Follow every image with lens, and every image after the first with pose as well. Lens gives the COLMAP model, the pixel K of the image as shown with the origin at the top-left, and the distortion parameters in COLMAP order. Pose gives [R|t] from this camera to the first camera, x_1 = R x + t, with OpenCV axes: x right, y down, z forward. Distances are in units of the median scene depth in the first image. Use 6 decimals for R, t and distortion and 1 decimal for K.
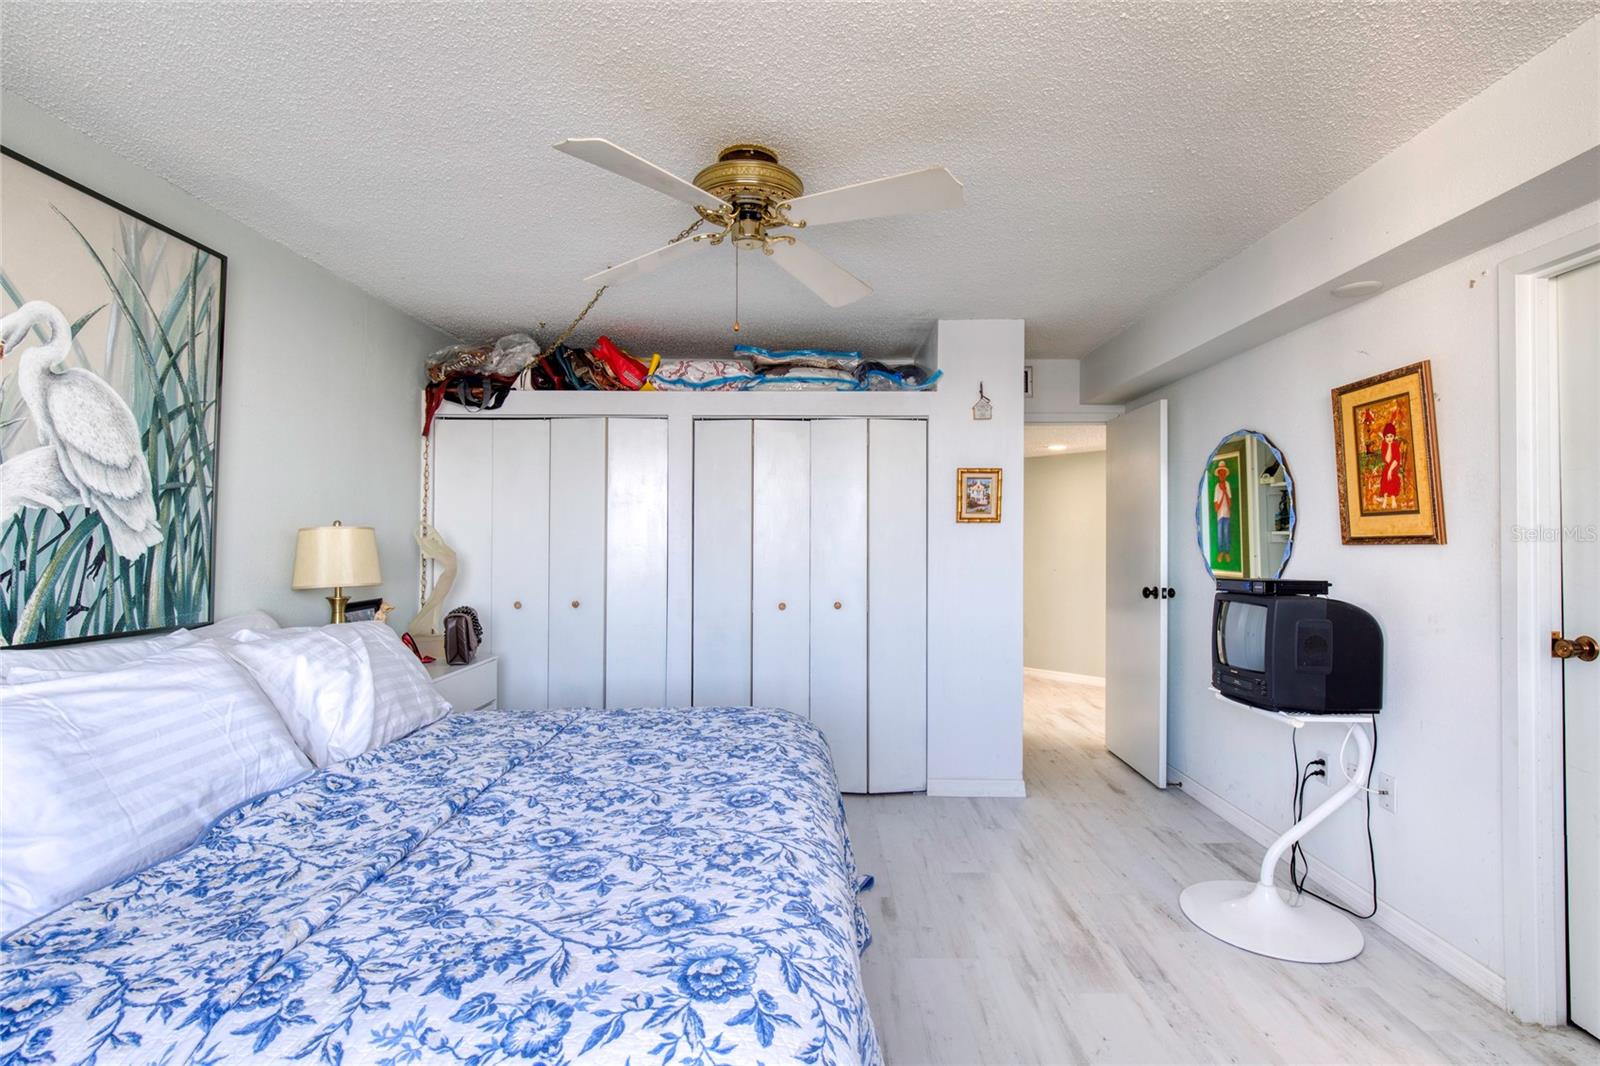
lens RADIAL K [[741.8, 0, 790.9], [0, 741.8, 533.3], [0, 0, 1]] dist [-0.013609, 0.002724]
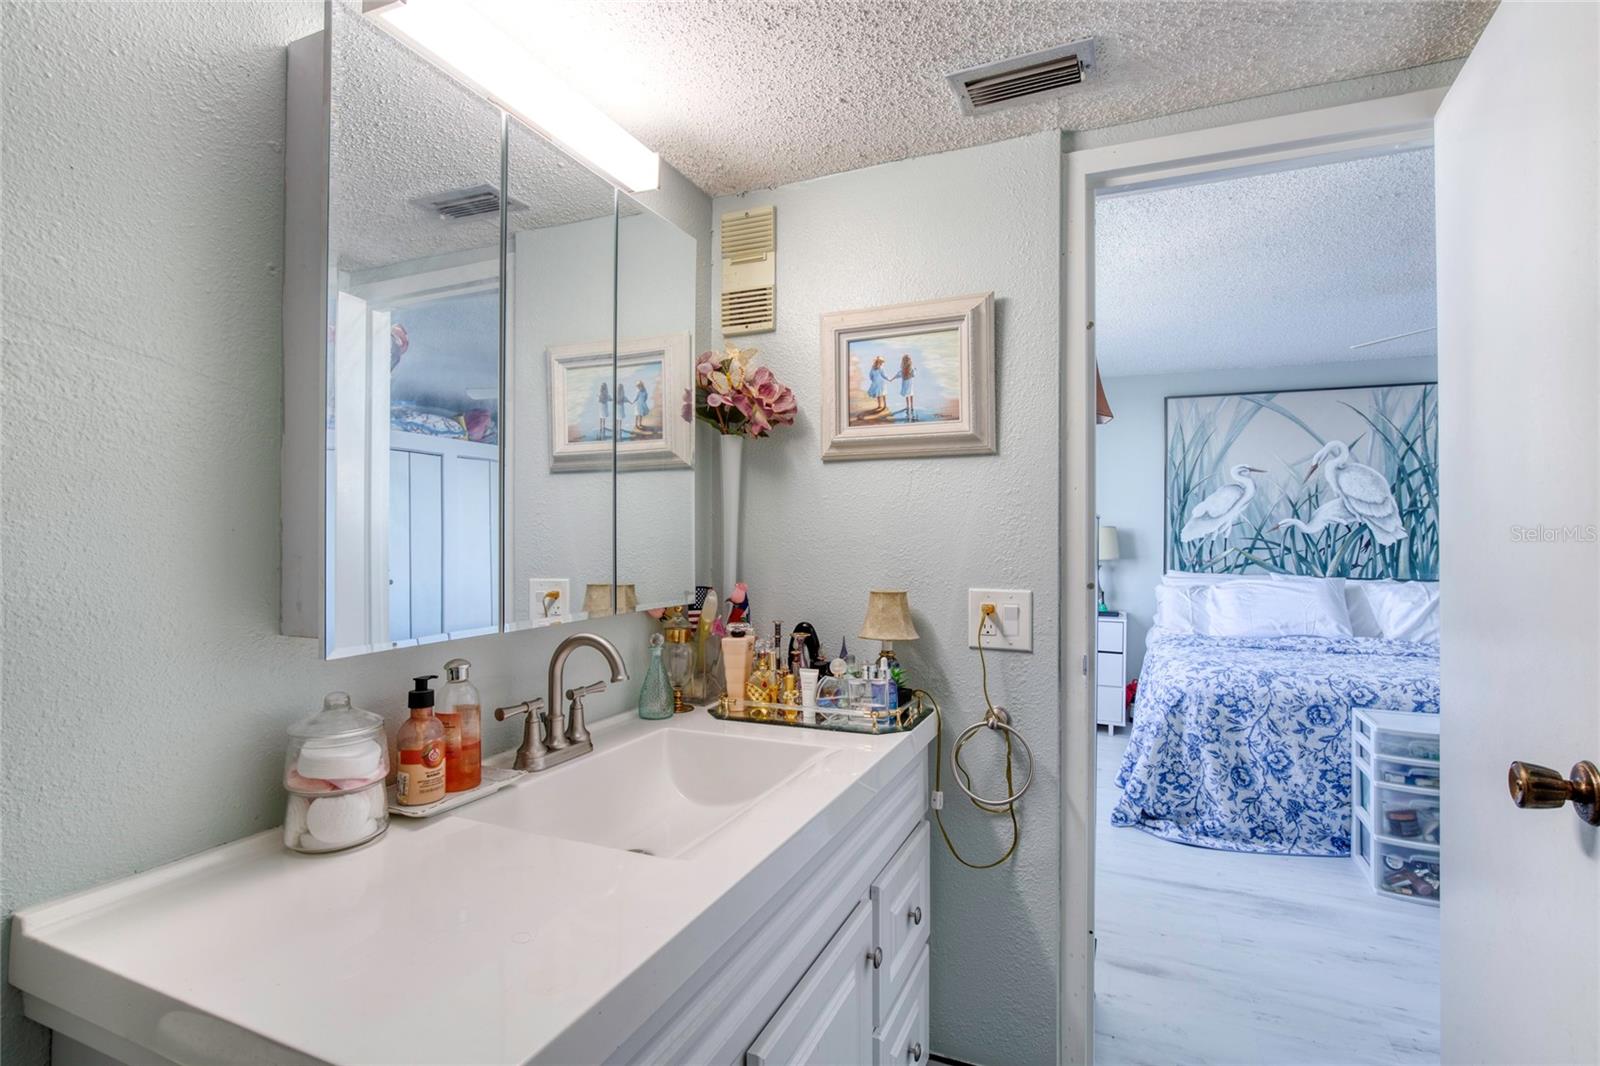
lens RADIAL K [[741.8, 0, 807.0], [0, 741.8, 527.1], [0, 0, 1]] dist [-0.013609, 0.002724]
pose [[-0.390780, -0.005826, -0.920466, 1.747382], [0.010732, 0.999883, -0.010885, -0.012155], [0.920421, -0.014132, -0.390672, 0.282220]]
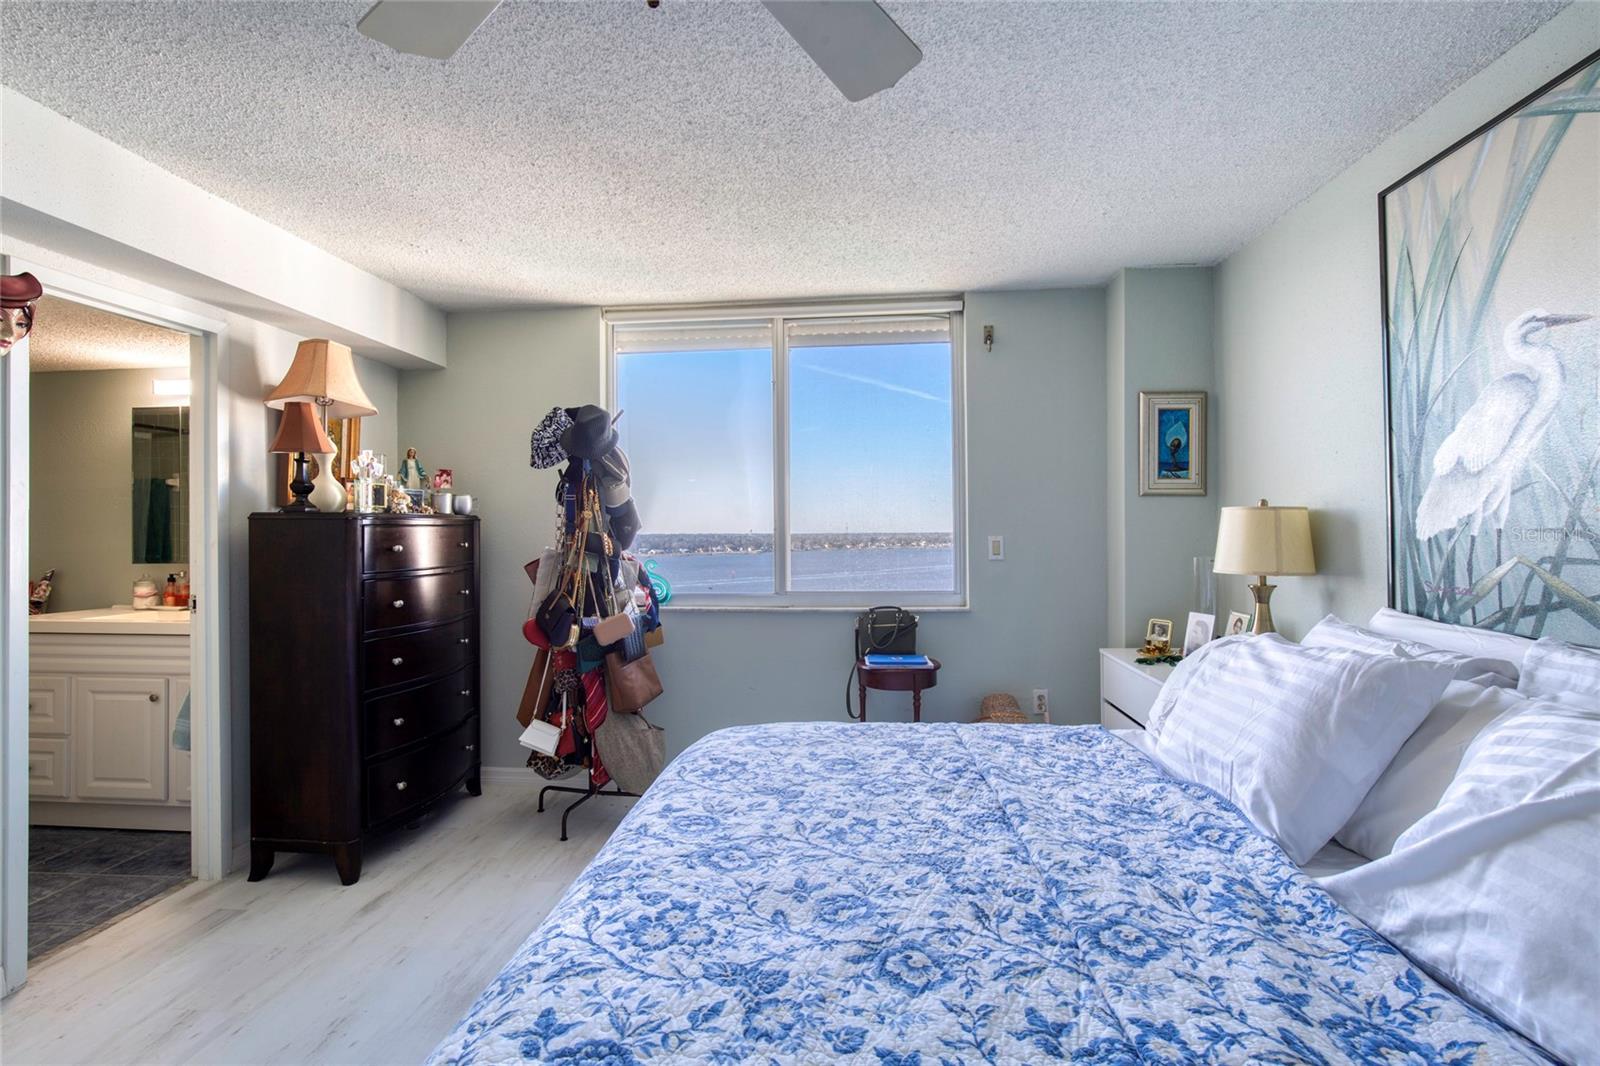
lens RADIAL K [[741.8, 0, 784.6], [0, 741.8, 528.7], [0, 0, 1]] dist [-0.013609, 0.002724]
pose [[-0.996840, 0.003703, 0.079354, -0.182663], [0.002379, 0.999857, -0.016767, 0.022202], [-0.079405, -0.016525, -0.996705, 1.463559]]
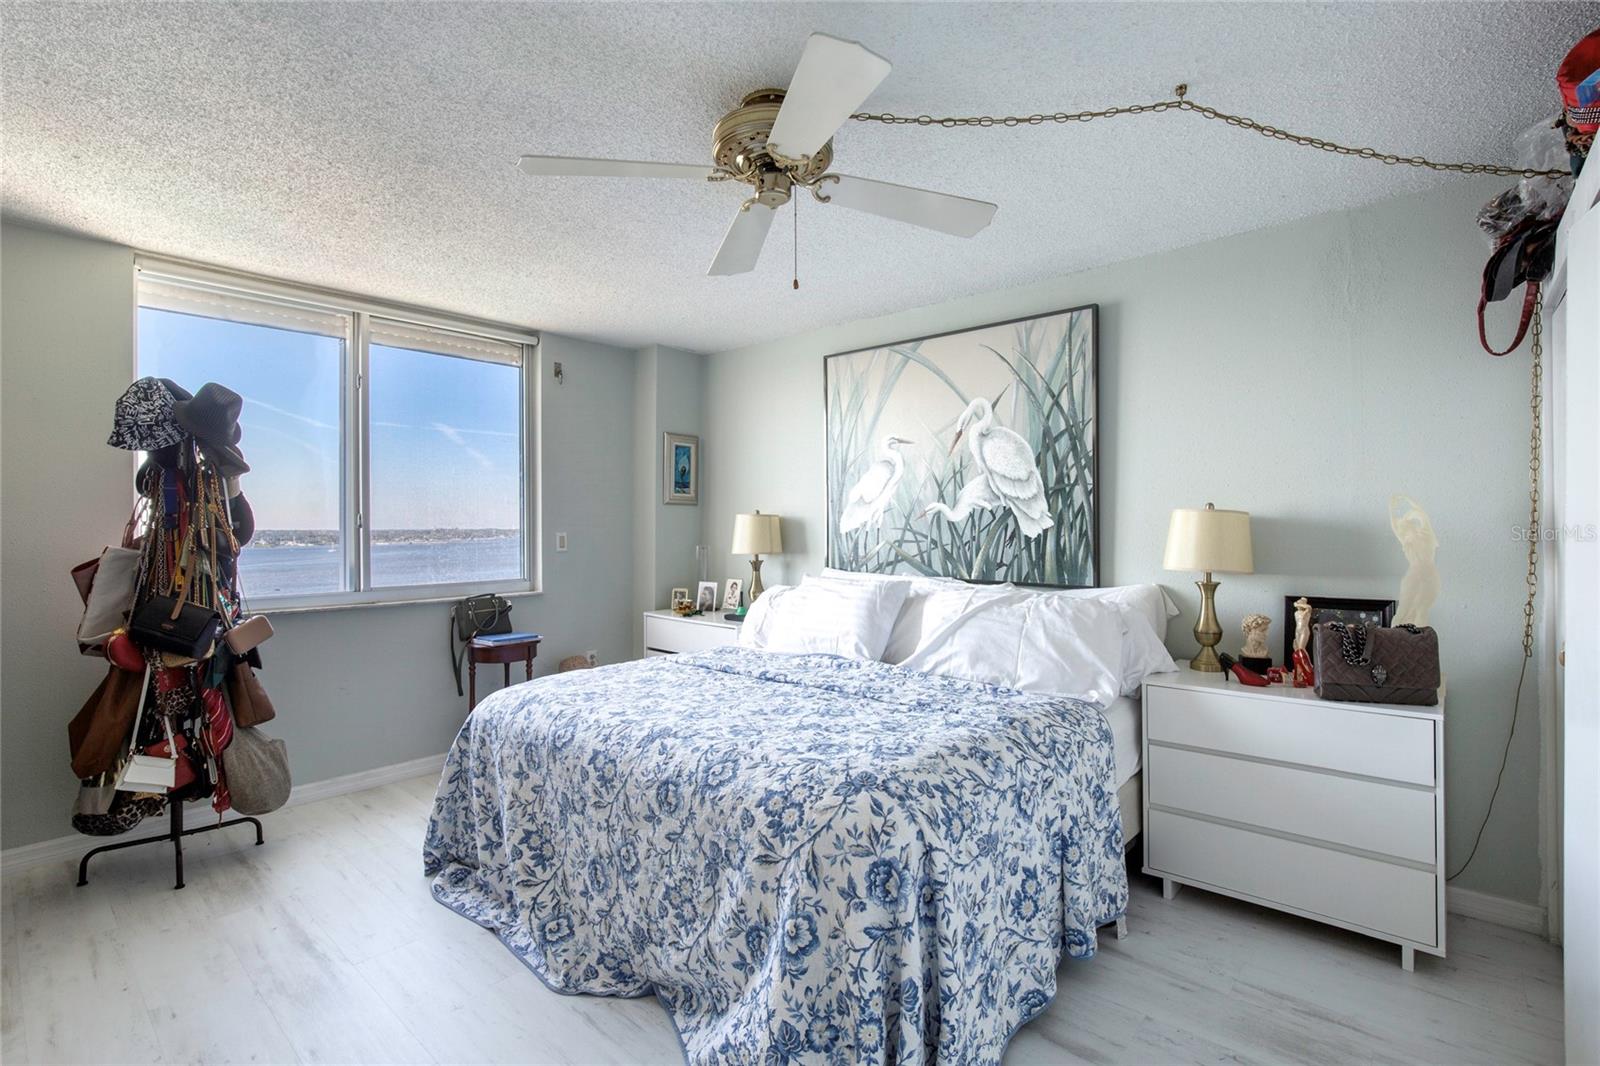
lens RADIAL K [[741.8, 0, 837.3], [0, 741.8, 533.5], [0, 0, 1]] dist [-0.013609, 0.002724]
pose [[-0.627972, 0.005230, -0.778218, 0.596500], [0.009889, 0.999950, -0.001259, 0.025400], [0.778173, -0.008486, -0.627992, 1.670989]]
